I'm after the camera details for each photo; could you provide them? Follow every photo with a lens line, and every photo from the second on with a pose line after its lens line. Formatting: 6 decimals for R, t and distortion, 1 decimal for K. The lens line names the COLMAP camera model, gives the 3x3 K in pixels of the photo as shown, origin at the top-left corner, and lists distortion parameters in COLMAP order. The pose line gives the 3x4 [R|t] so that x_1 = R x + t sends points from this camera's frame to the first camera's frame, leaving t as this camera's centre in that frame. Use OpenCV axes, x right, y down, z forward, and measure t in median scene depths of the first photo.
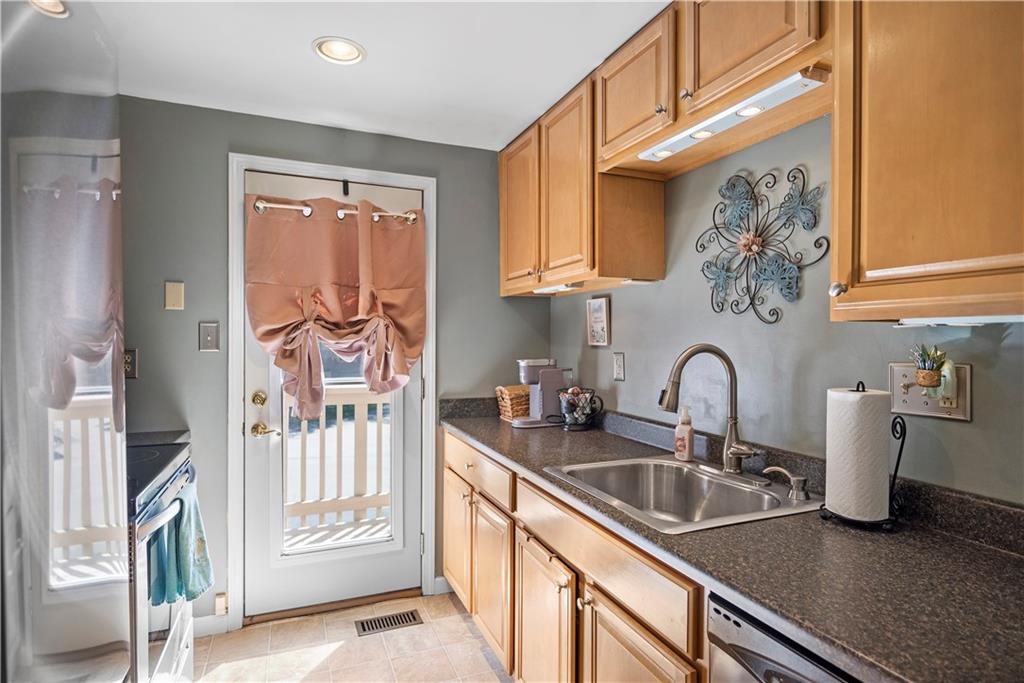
lens RADIAL K [[535.3, 0, 513.9], [0, 535.3, 343.3], [0, 0, 1]] dist [-0.002709, -0.000853]
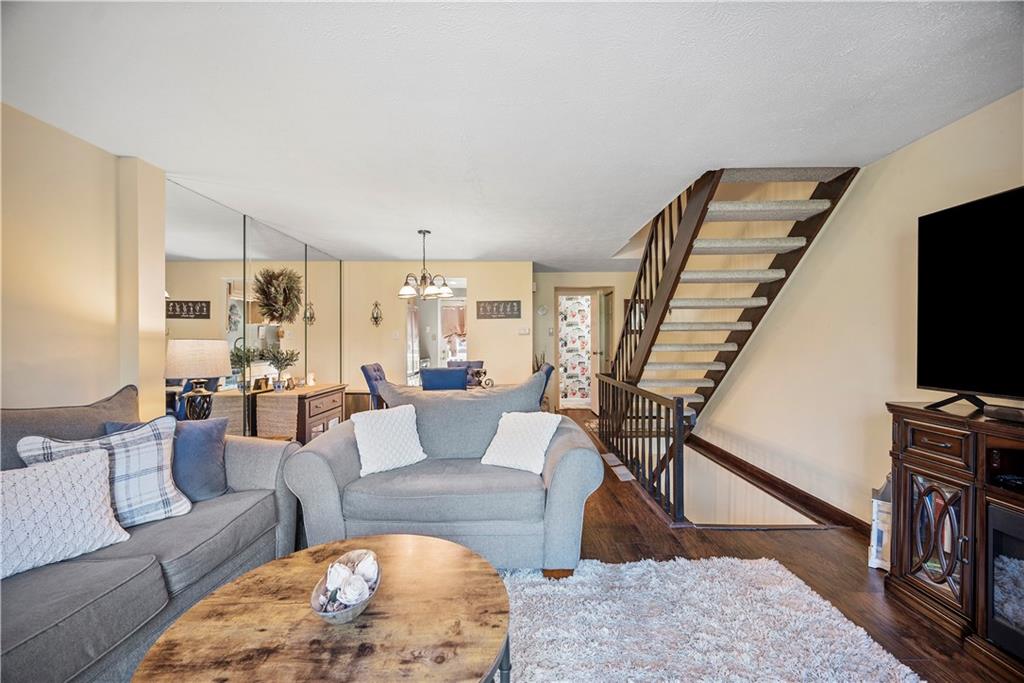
lens RADIAL K [[404.1, 0, 513.3], [0, 404.1, 347.8], [0, 0, 1]] dist [0.000537, 0.000048]
pose [[0.922720, -0.000905, -0.385470, 1.602541], [0.001311, 0.999999, 0.000790, 0.082711], [0.385469, -0.001235, 0.922720, -2.227373]]
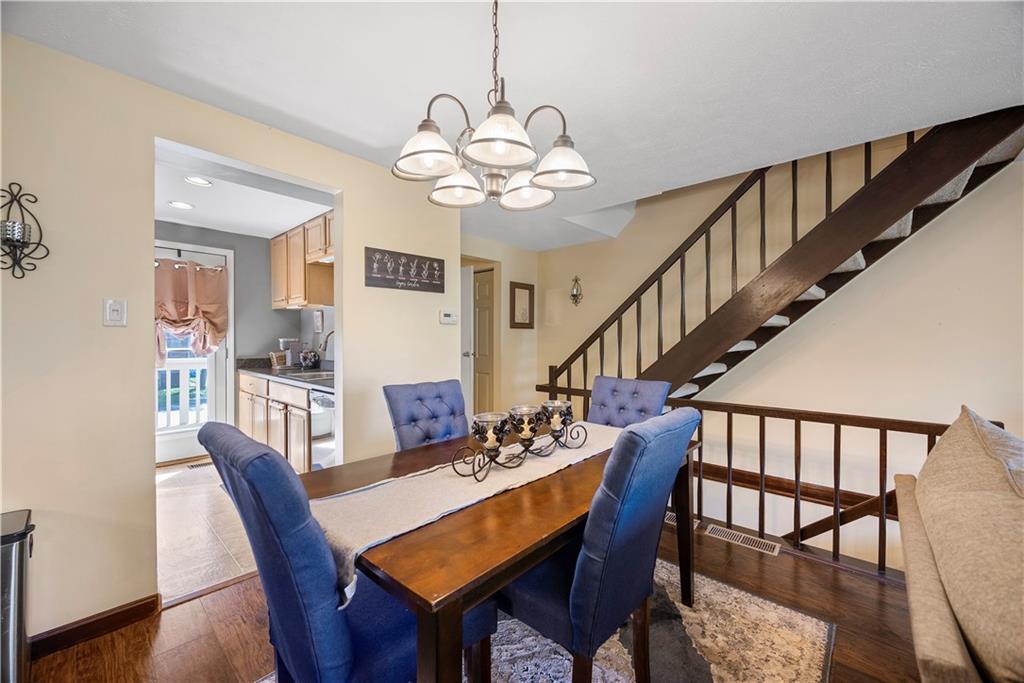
lens RADIAL K [[404.1, 0, 514.1], [0, 404.1, 343.8], [0, 0, 1]] dist [0.000036, -0.000119]
pose [[0.906458, -0.006196, 0.422251, 0.229886], [0.006054, 0.999980, 0.001676, 0.068714], [-0.422253, 0.001037, 0.906477, -1.138620]]
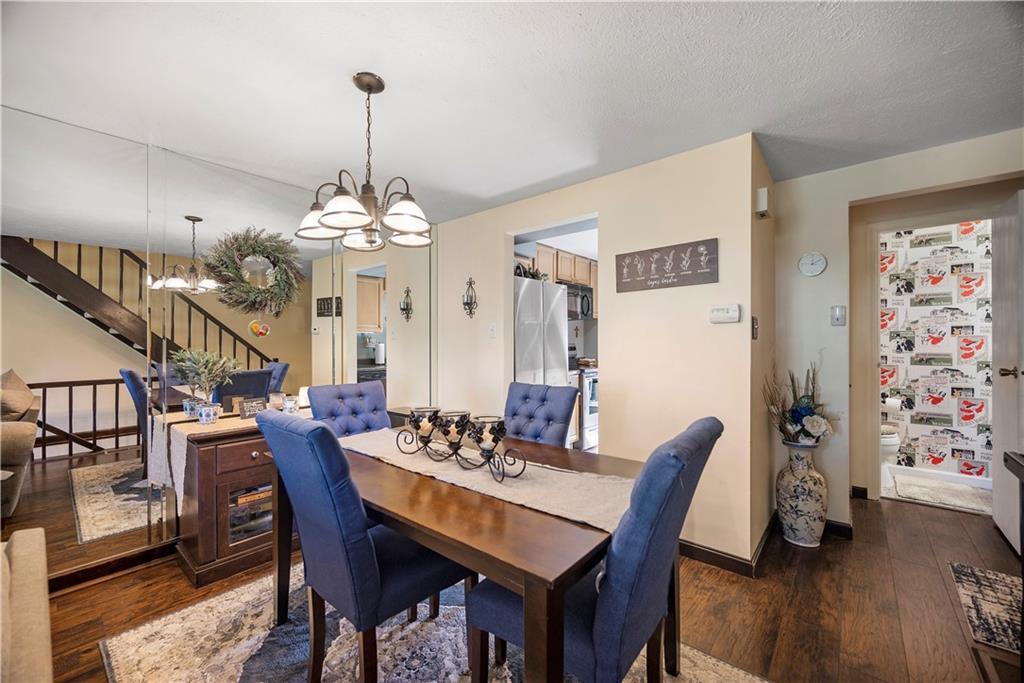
lens RADIAL K [[404.1, 0, 514.1], [0, 404.1, 343.8], [0, 0, 1]] dist [0.000036, -0.000119]
pose [[0.458783, -0.004212, -0.888538, 1.325425], [-0.004720, 0.999963, -0.007177, 0.064911], [0.888536, 0.007487, 0.458746, -0.710167]]
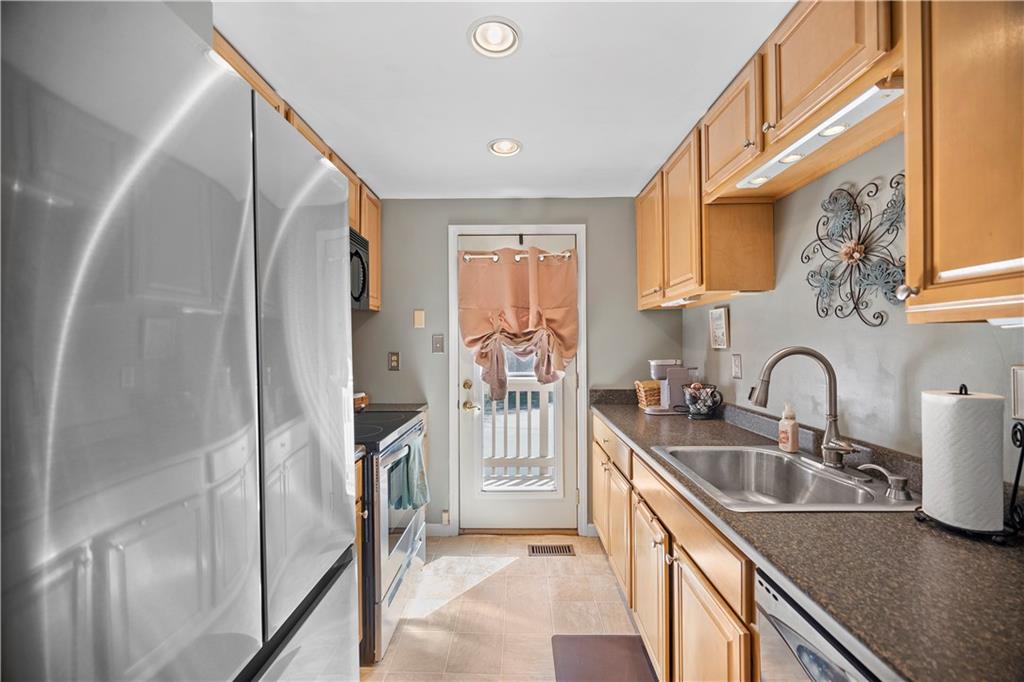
lens RADIAL K [[404.1, 0, 514.1], [0, 404.1, 343.3], [0, 0, 1]] dist [0.000036, -0.000119]
pose [[0.919154, -0.011138, -0.393741, 0.114598], [0.007335, 0.999911, -0.011162, -0.000601], [0.393830, 0.007372, 0.919154, 0.001884]]
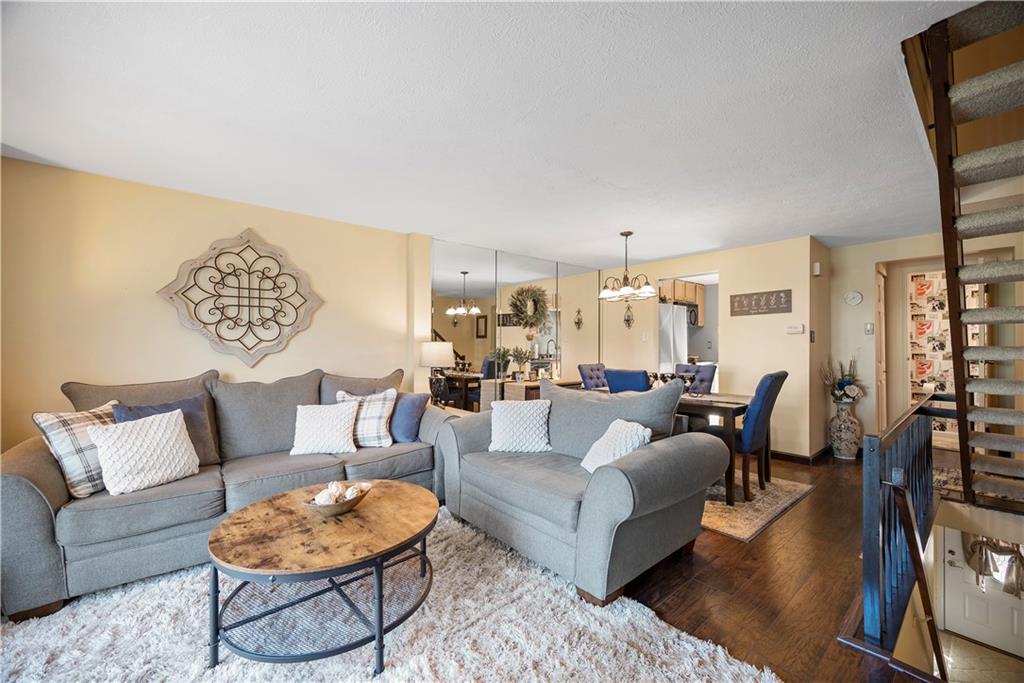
lens RADIAL K [[404.1, 0, 514.1], [0, 404.1, 343.8], [0, 0, 1]] dist [0.000036, -0.000119]
pose [[0.309140, -0.006513, -0.950994, 2.137030], [-0.008428, 0.999919, -0.009588, 0.081157], [0.950979, 0.010979, 0.309060, -1.709503]]
